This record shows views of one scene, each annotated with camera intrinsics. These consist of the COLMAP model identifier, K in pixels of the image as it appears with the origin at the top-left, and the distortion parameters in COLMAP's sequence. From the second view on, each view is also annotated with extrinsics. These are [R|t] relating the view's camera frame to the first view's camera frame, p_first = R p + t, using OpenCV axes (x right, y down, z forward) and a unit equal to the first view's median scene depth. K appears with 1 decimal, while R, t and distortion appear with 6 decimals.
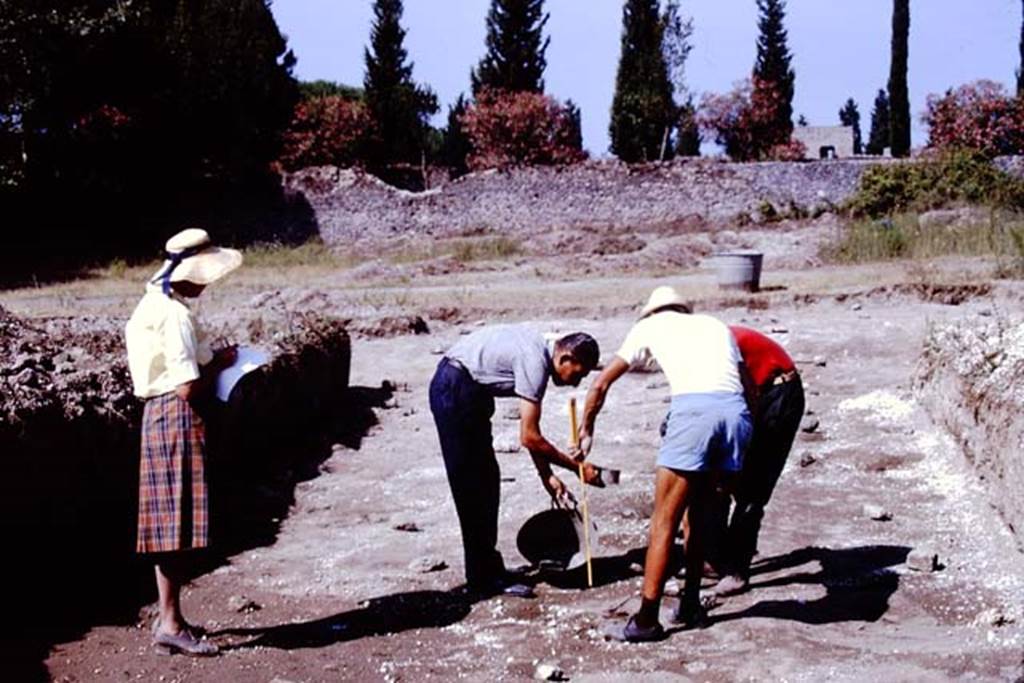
lens RADIAL K [[1935.6, 0, 512.0], [0, 1935.6, 341.5], [0, 0, 1]] dist [-0.576500, 3.293517]
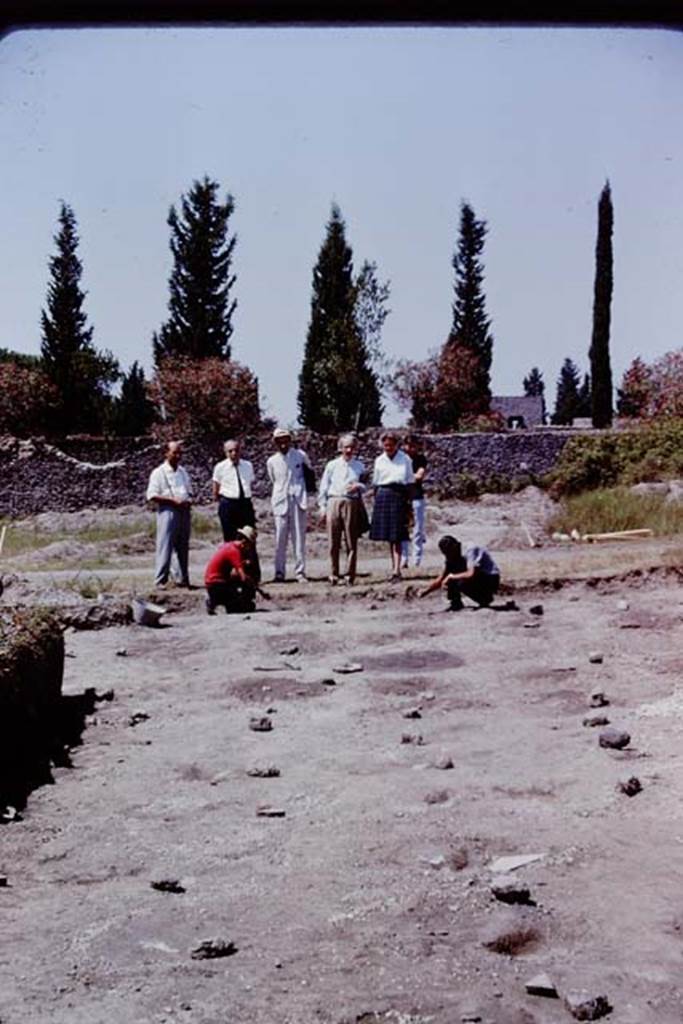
lens RADIAL K [[1979.9, 0, 341.5], [0, 1979.9, 512.0], [0, 0, 1]] dist [-0.304086, 0.169206]
pose [[0.996783, 0.002194, 0.080117, -0.007050], [0.002086, 0.998576, -0.053303, -0.002168], [-0.080120, 0.053299, 0.995359, 0.025867]]
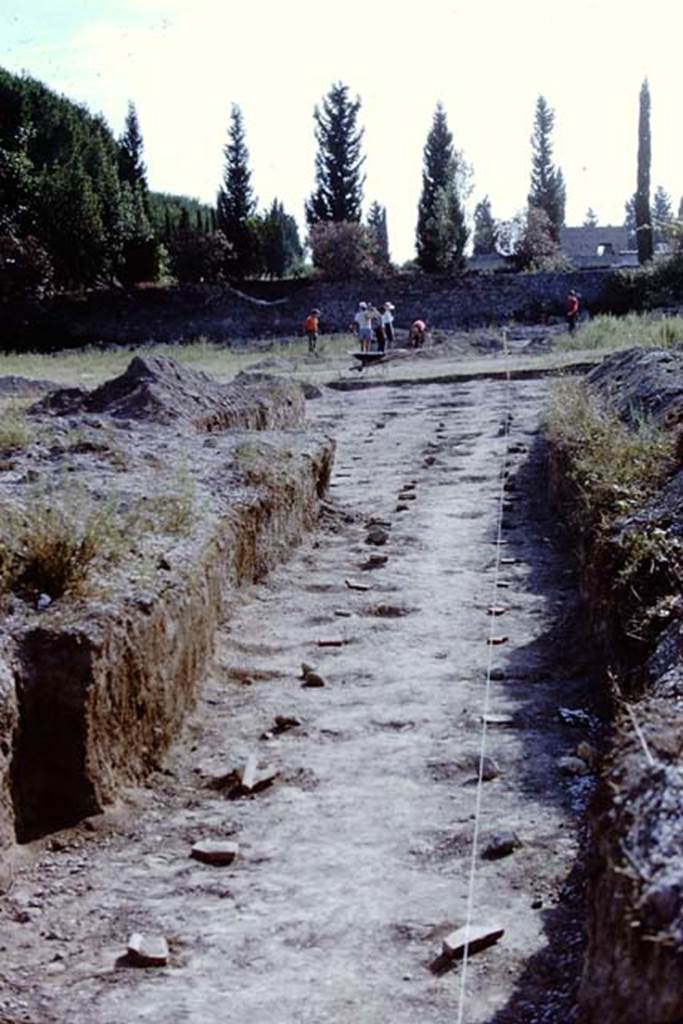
lens RADIAL K [[1979.9, 0, 341.5], [0, 1979.9, 512.0], [0, 0, 1]] dist [-0.304086, 0.169206]
pose [[0.999611, -0.025522, 0.011232, -0.018298], [0.025054, 0.998885, 0.040014, 0.012095], [-0.012241, -0.039718, 0.999136, -0.330897]]
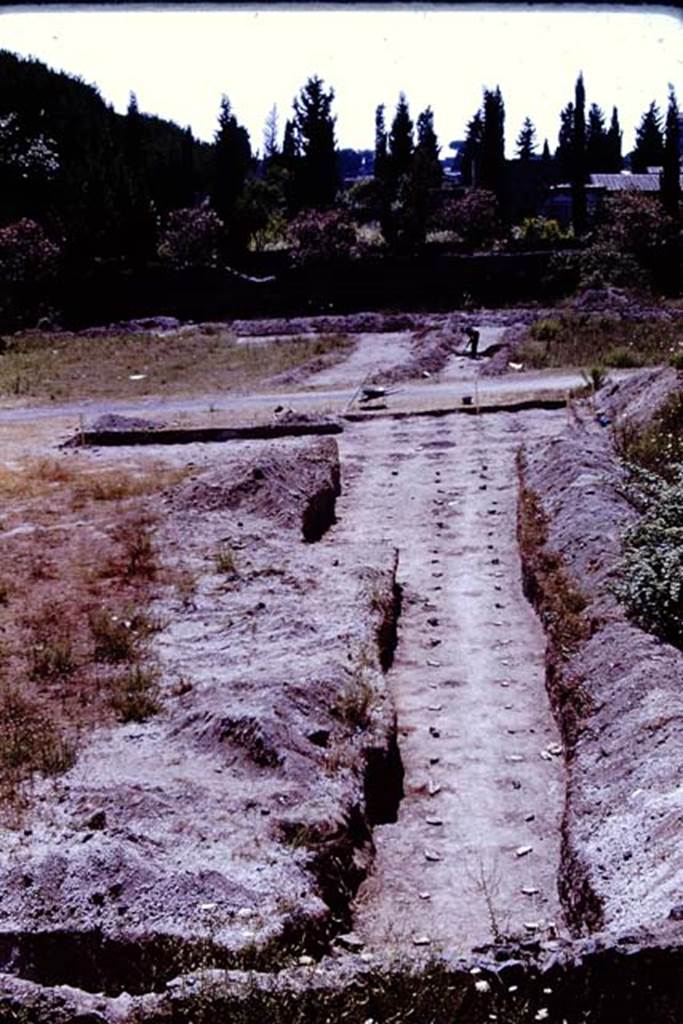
lens RADIAL K [[2025.5, 0, 341.5], [0, 2025.5, 512.0], [0, 0, 1]] dist [-0.342226, -0.053646]
pose [[0.998487, -0.031644, 0.044969, -0.059488], [0.026451, 0.993388, 0.111713, -0.066155], [-0.048206, -0.110355, 0.992722, -0.589713]]
